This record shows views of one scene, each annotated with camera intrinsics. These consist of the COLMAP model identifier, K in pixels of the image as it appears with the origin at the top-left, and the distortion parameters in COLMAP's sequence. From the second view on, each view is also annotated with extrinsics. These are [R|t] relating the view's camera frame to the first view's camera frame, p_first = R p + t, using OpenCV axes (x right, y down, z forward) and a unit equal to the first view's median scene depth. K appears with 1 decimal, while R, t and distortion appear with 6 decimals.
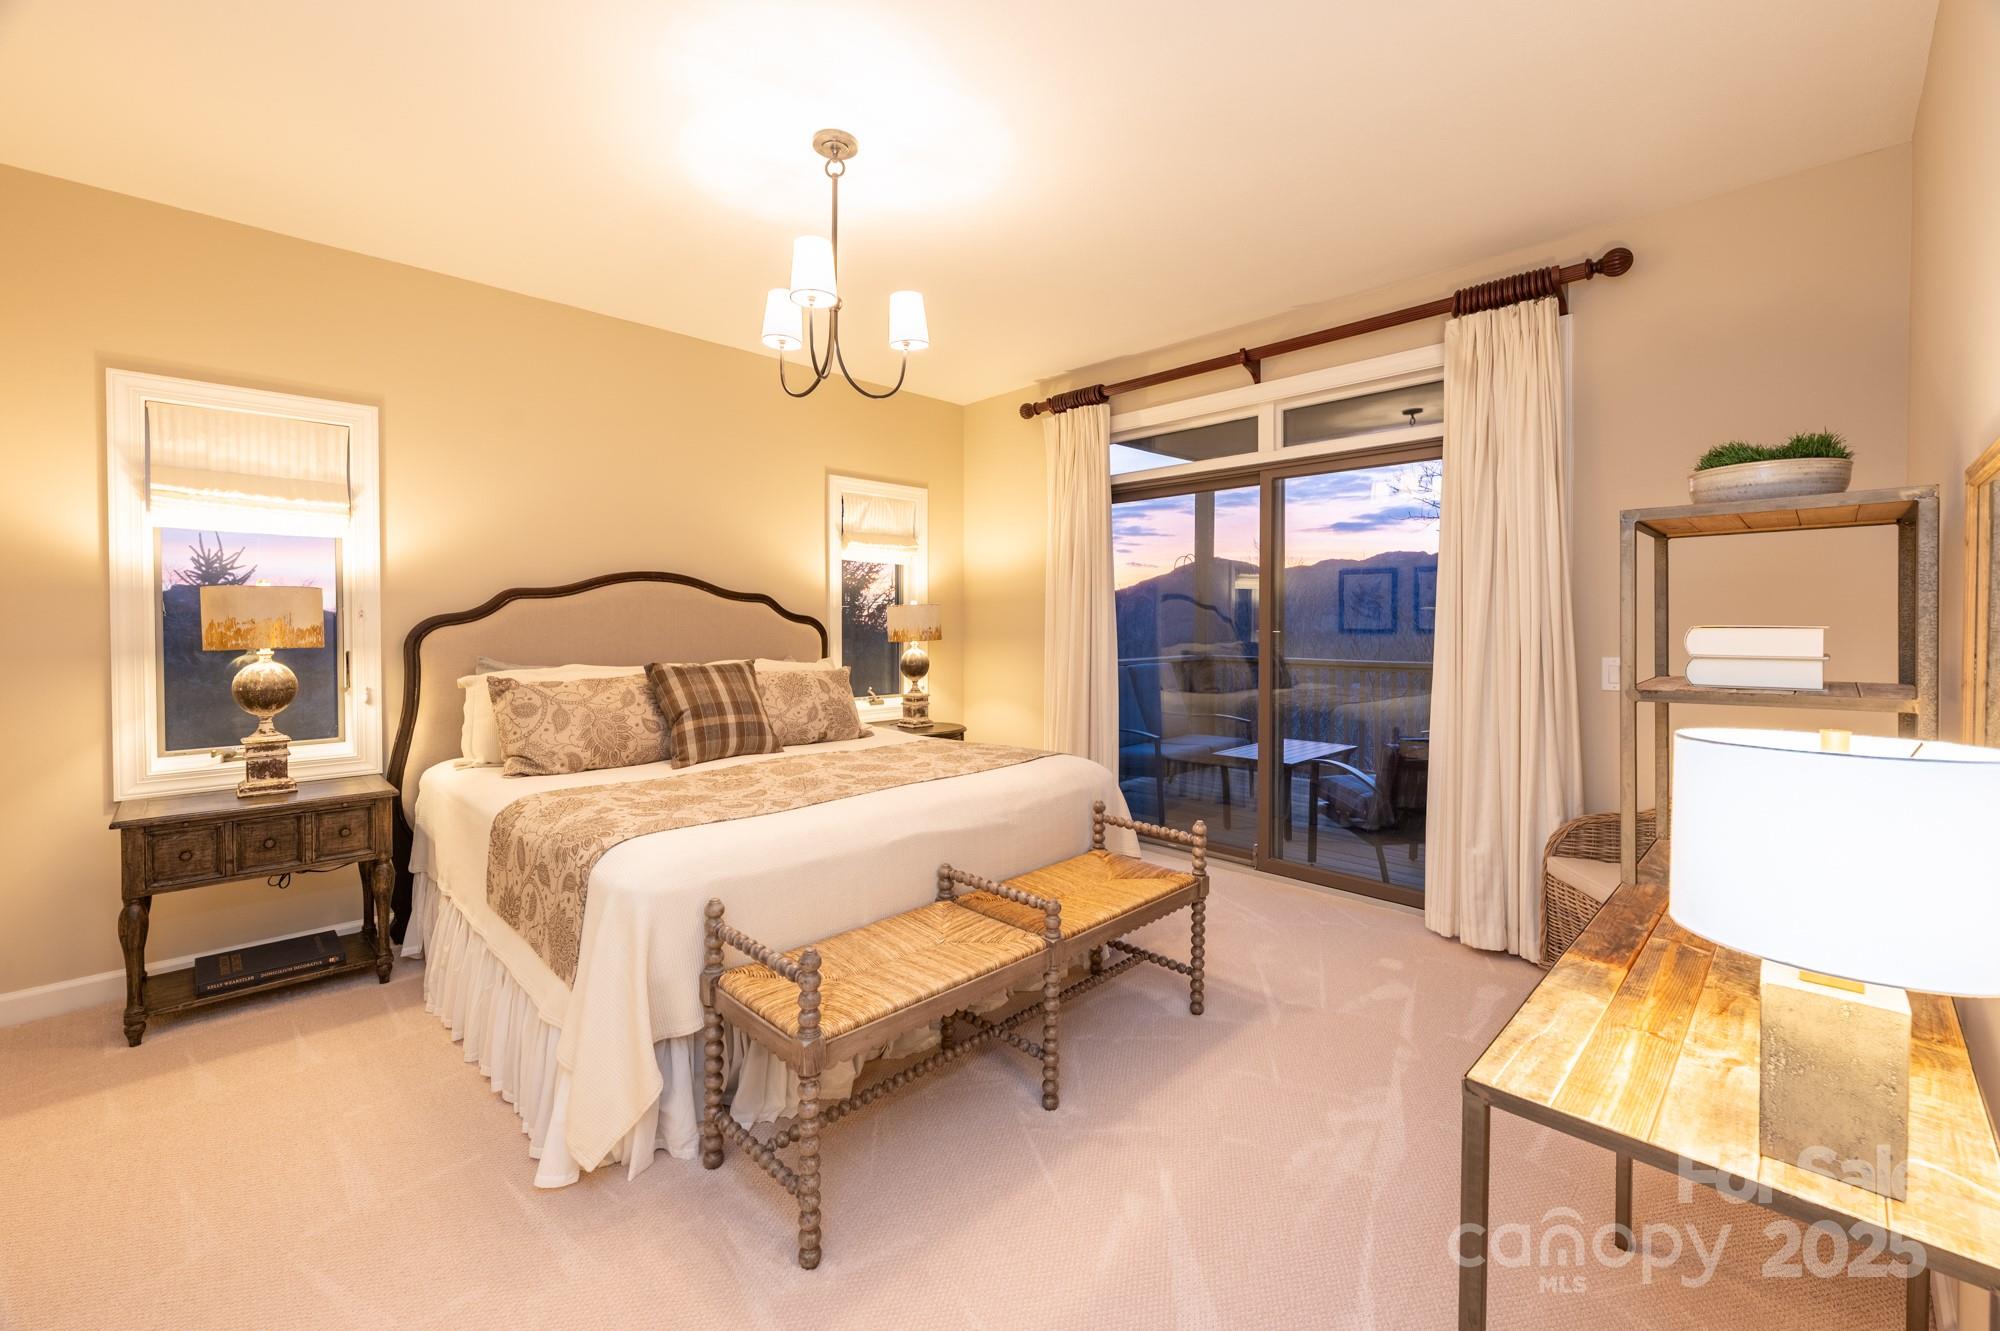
lens RADIAL K [[810.4, 0, 1004.9], [0, 810.4, 634.5], [0, 0, 1]] dist [0.000026, -0.000233]
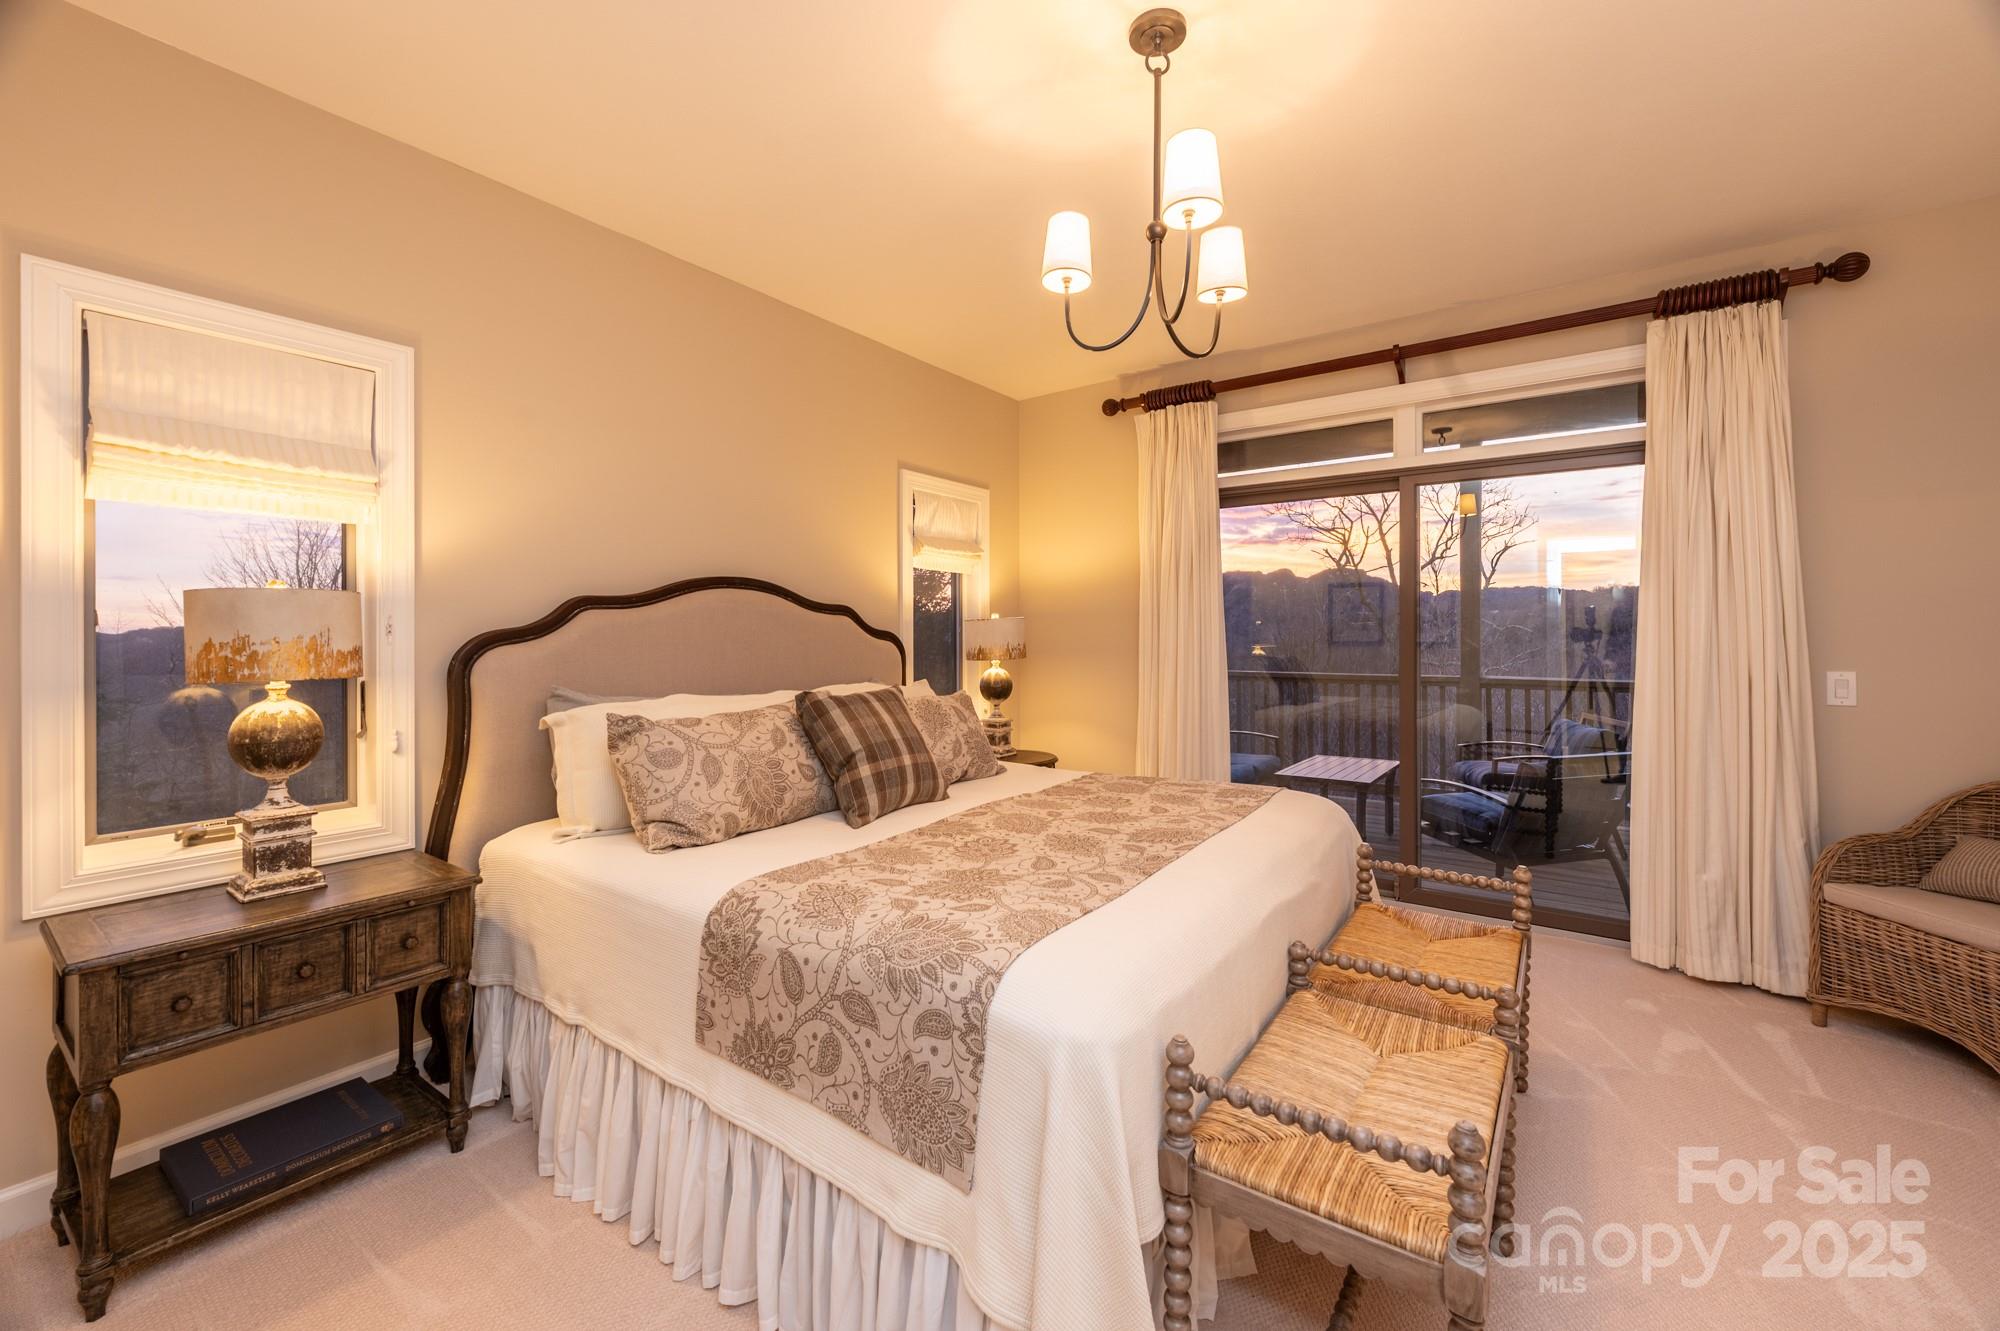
lens RADIAL K [[797.4, 0, 1002.3], [0, 797.4, 635.0], [0, 0, 1]] dist [-0.001695, 0.000127]
pose [[0.986221, -0.003321, 0.165398, -0.394016], [0.006372, 0.999819, -0.017917, -0.004490], [-0.165309, 0.018724, 0.986064, 0.218860]]
